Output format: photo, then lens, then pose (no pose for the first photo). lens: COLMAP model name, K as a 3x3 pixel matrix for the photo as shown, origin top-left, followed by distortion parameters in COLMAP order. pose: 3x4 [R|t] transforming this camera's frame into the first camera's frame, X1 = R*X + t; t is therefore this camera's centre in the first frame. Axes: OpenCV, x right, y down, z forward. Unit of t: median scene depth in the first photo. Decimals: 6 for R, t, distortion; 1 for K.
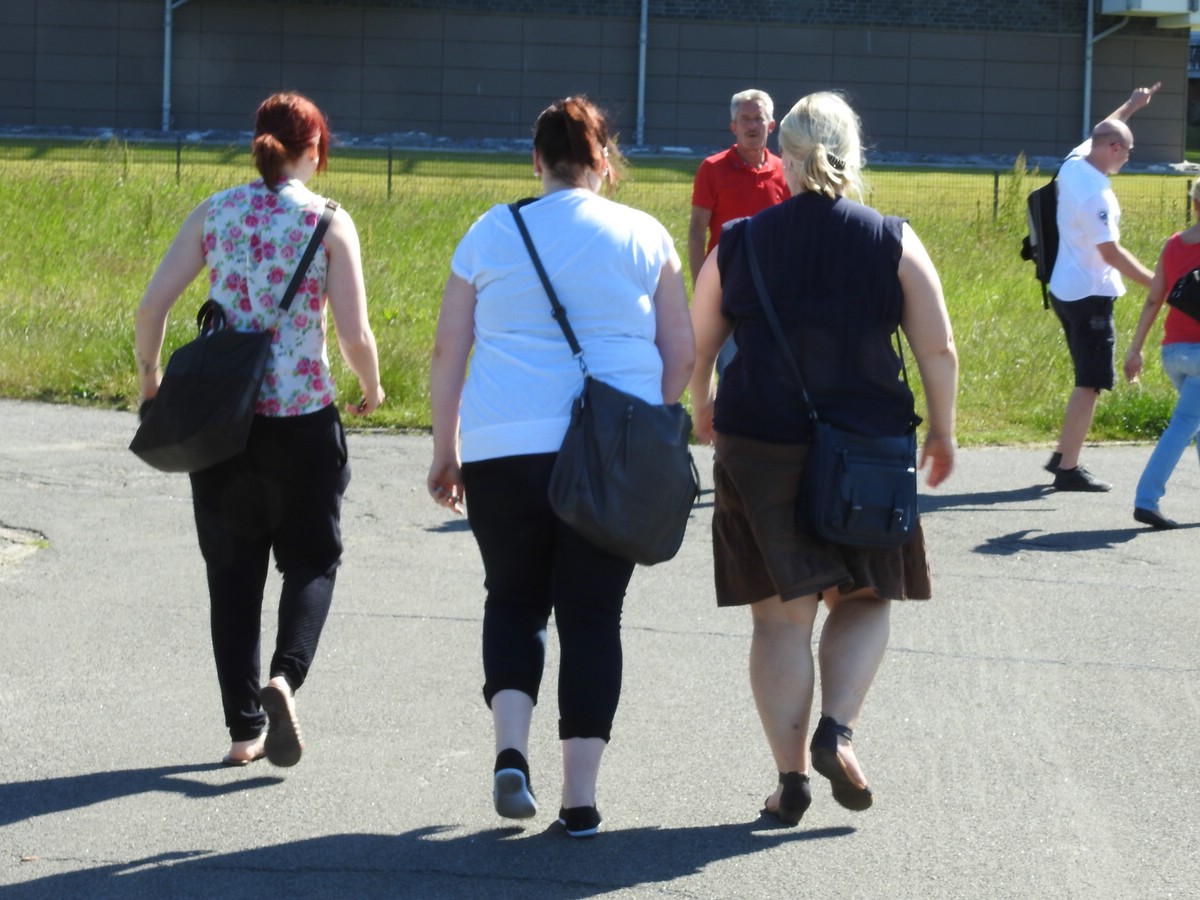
lens RADIAL K [[3255.1, 0, 600.0], [0, 3255.1, 450.0], [0, 0, 1]] dist [-0.016845, -0.175505]
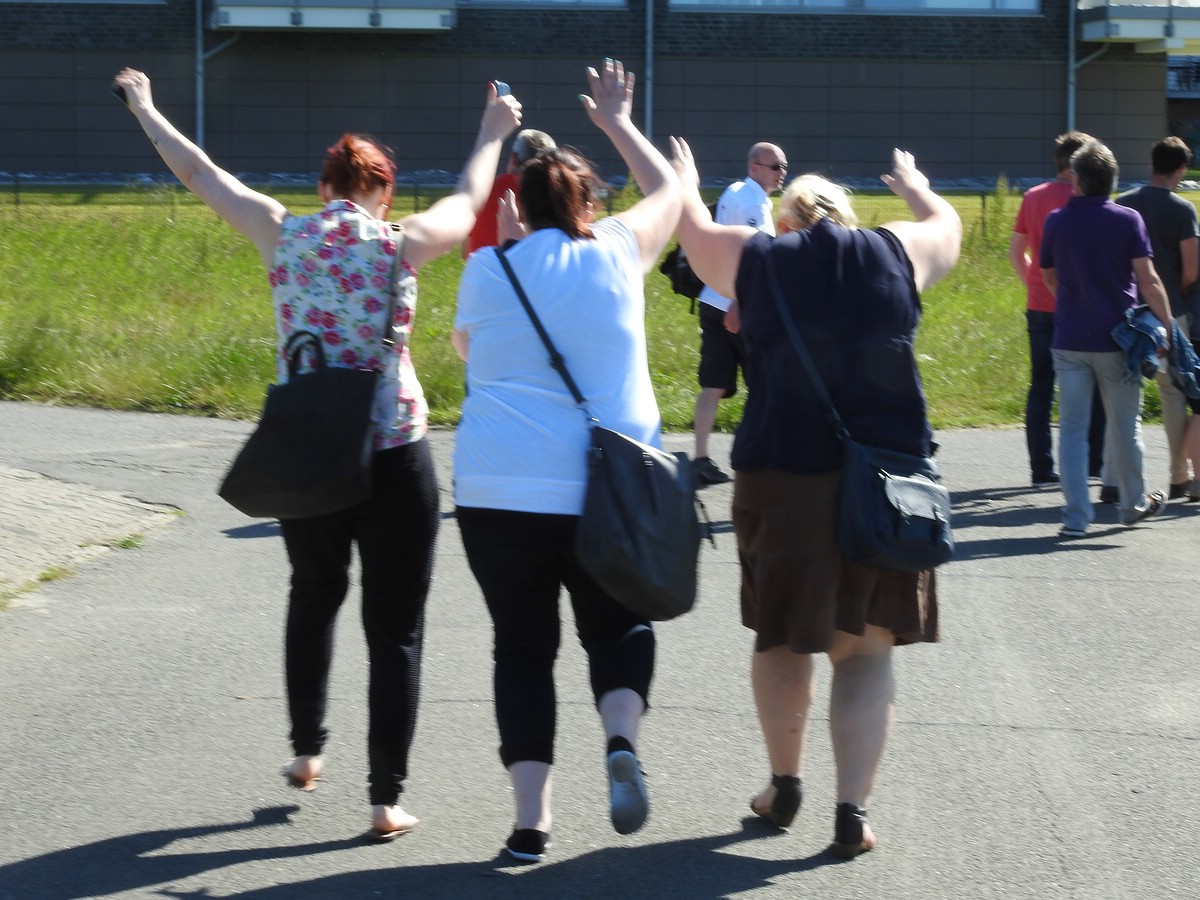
lens RADIAL K [[3502.5, 0, 600.0], [0, 3502.5, 450.0], [0, 0, 1]] dist [0.009407, -0.228981]
pose [[0.999671, -0.025663, -0.000311, -0.009248], [0.025654, 0.999538, -0.016289, 0.022690], [0.000728, 0.016276, 0.999867, -0.234631]]
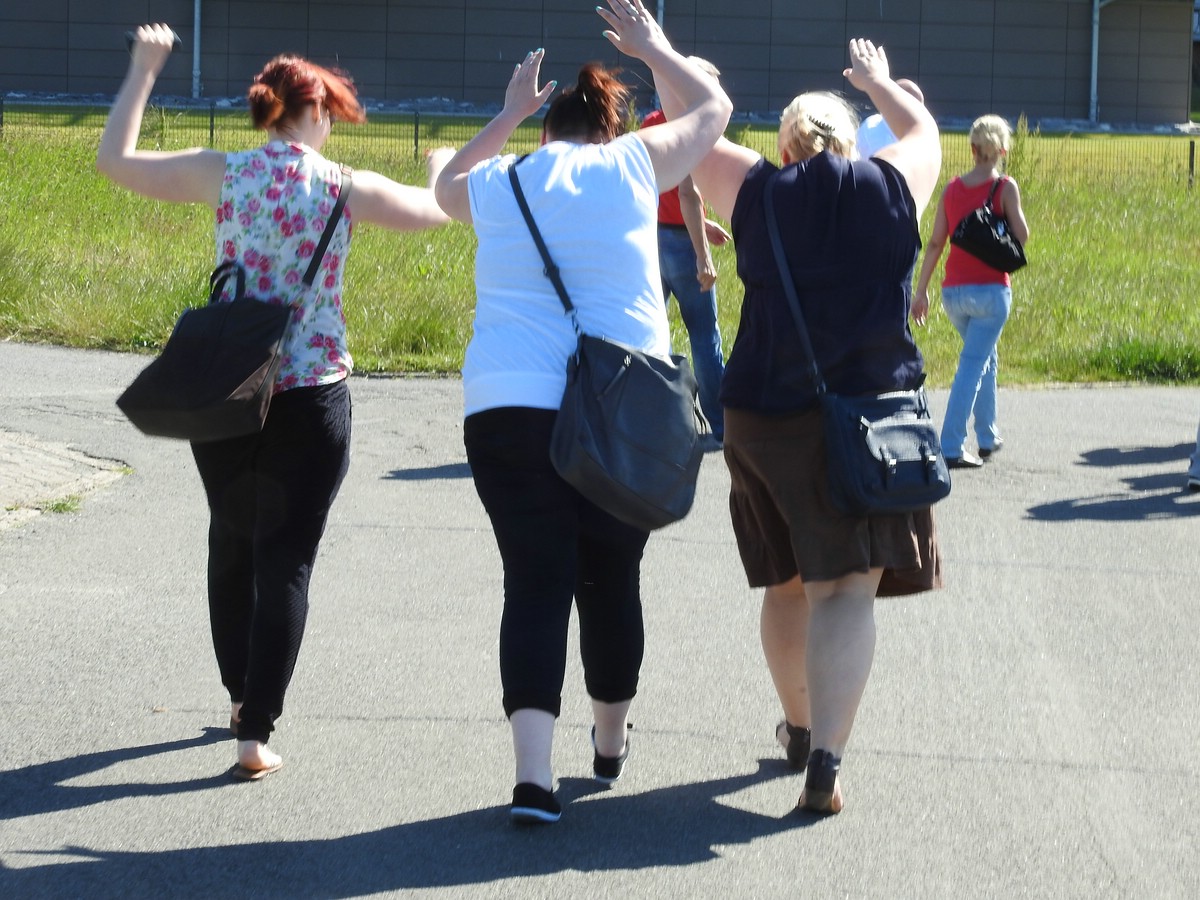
lens RADIAL K [[3369.1, 0, 600.0], [0, 3369.1, 450.0], [0, 0, 1]] dist [-0.038850, 0.223235]
pose [[0.999984, -0.004628, -0.003390, -0.004914], [0.004651, 0.999966, 0.006775, 0.011010], [0.003358, -0.006791, 0.999971, -0.106634]]
